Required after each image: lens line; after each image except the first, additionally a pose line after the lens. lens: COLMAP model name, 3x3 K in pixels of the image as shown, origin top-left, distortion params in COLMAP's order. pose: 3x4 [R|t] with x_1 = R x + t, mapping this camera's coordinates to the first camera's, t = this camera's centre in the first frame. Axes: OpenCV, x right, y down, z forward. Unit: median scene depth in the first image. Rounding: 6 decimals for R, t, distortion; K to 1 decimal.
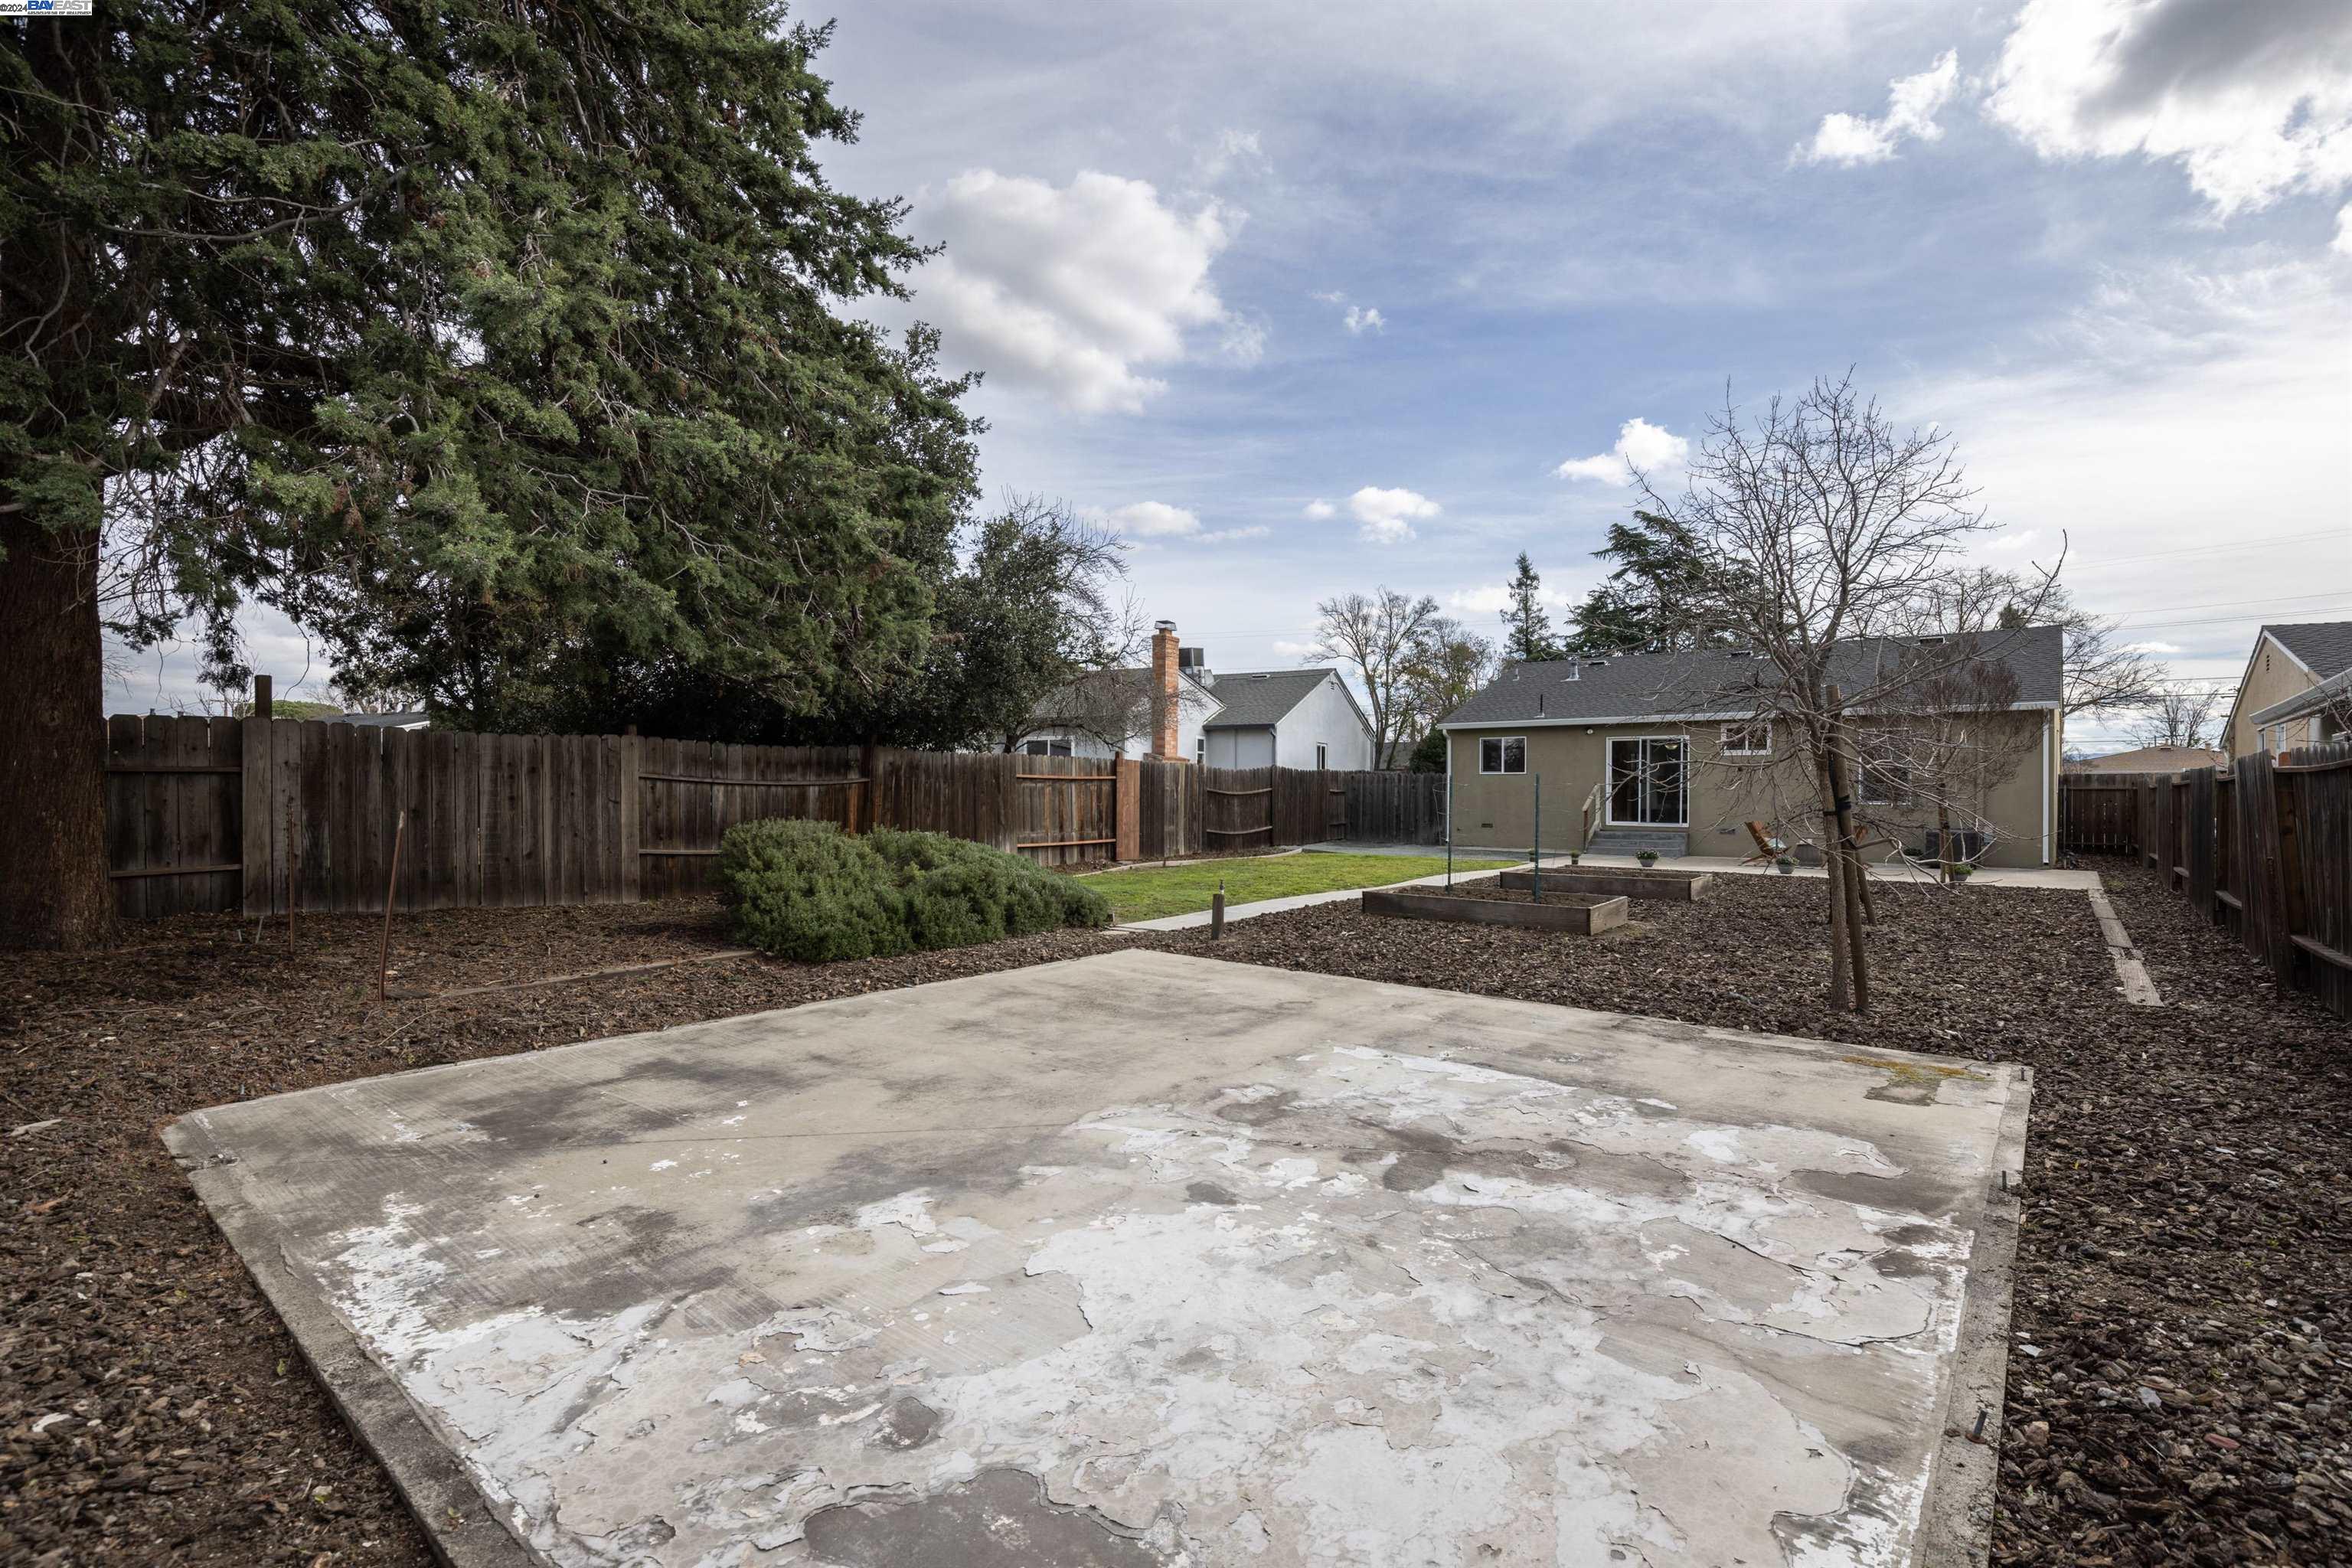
lens RADIAL K [[1077.7, 0, 1207.0], [0, 1077.7, 789.6], [0, 0, 1]] dist [-0.024915, -0.000104]
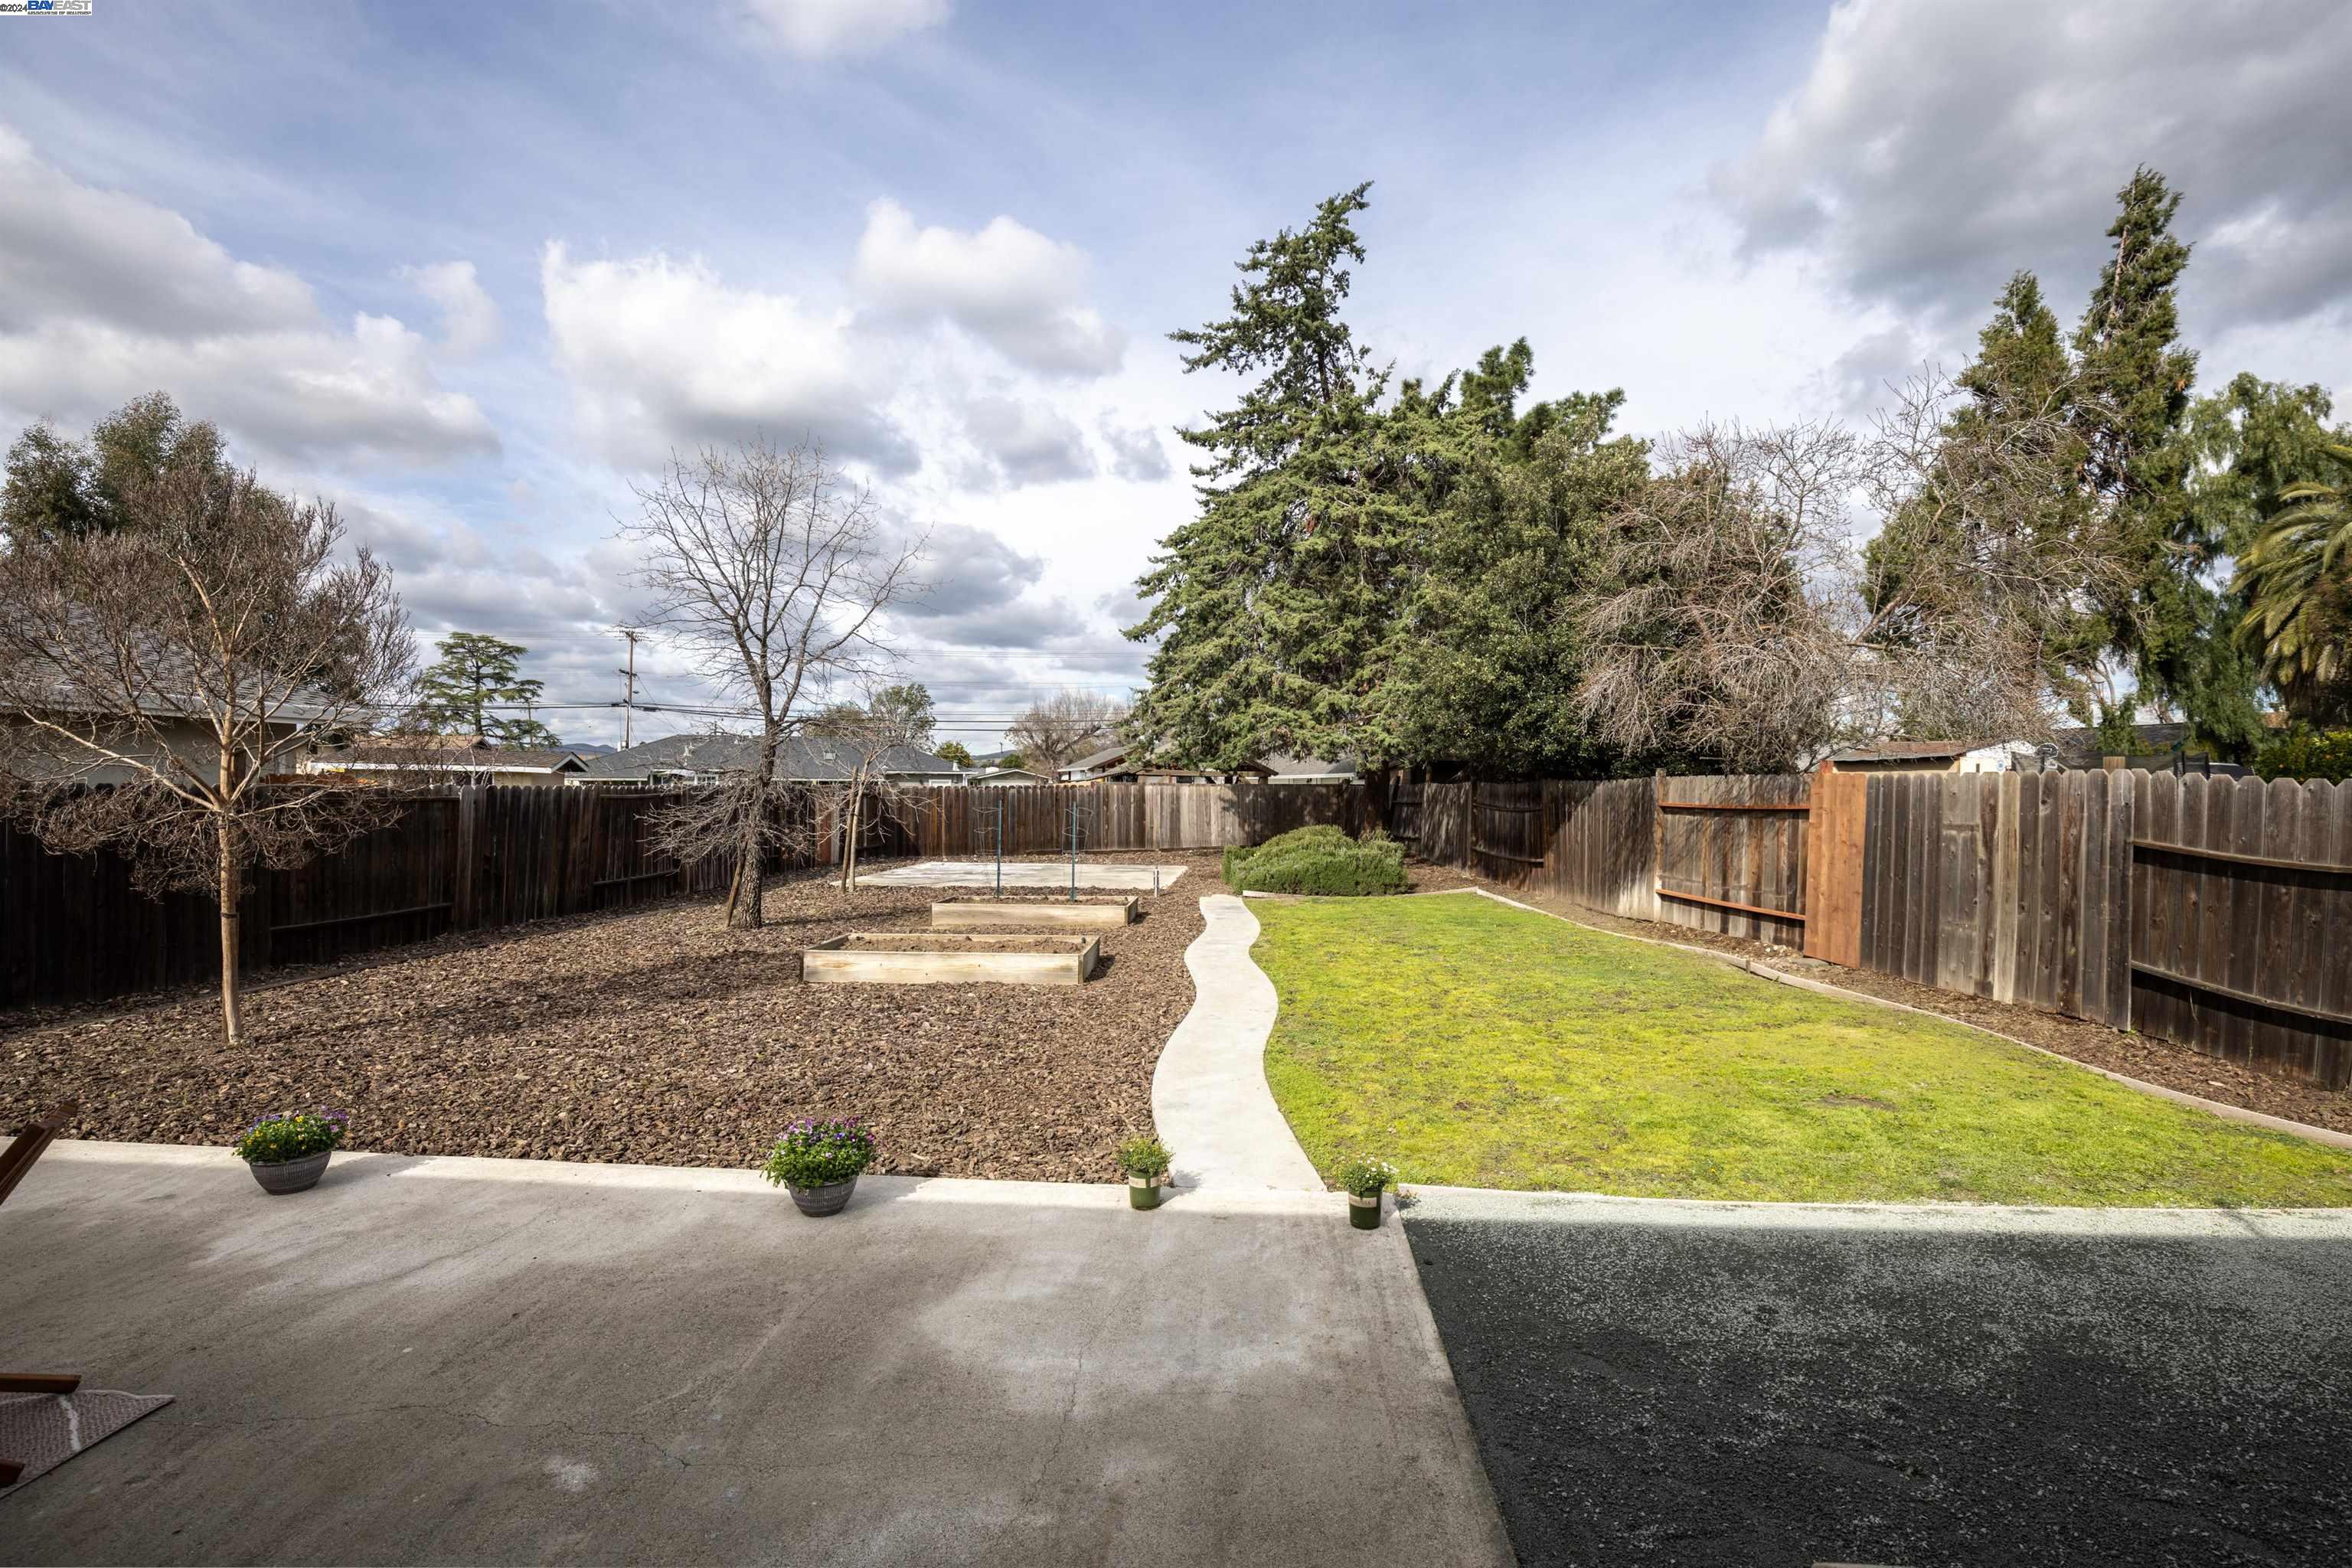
lens RADIAL K [[1076.0, 0, 1214.7], [0, 1076.0, 801.4], [0, 0, 1]] dist [-0.024369, 0.000156]
pose [[-0.810375, -0.006024, -0.585880, 0.287812], [-0.011552, 0.999917, 0.005697, -0.008088], [0.585797, 0.011384, -0.810378, 0.739208]]
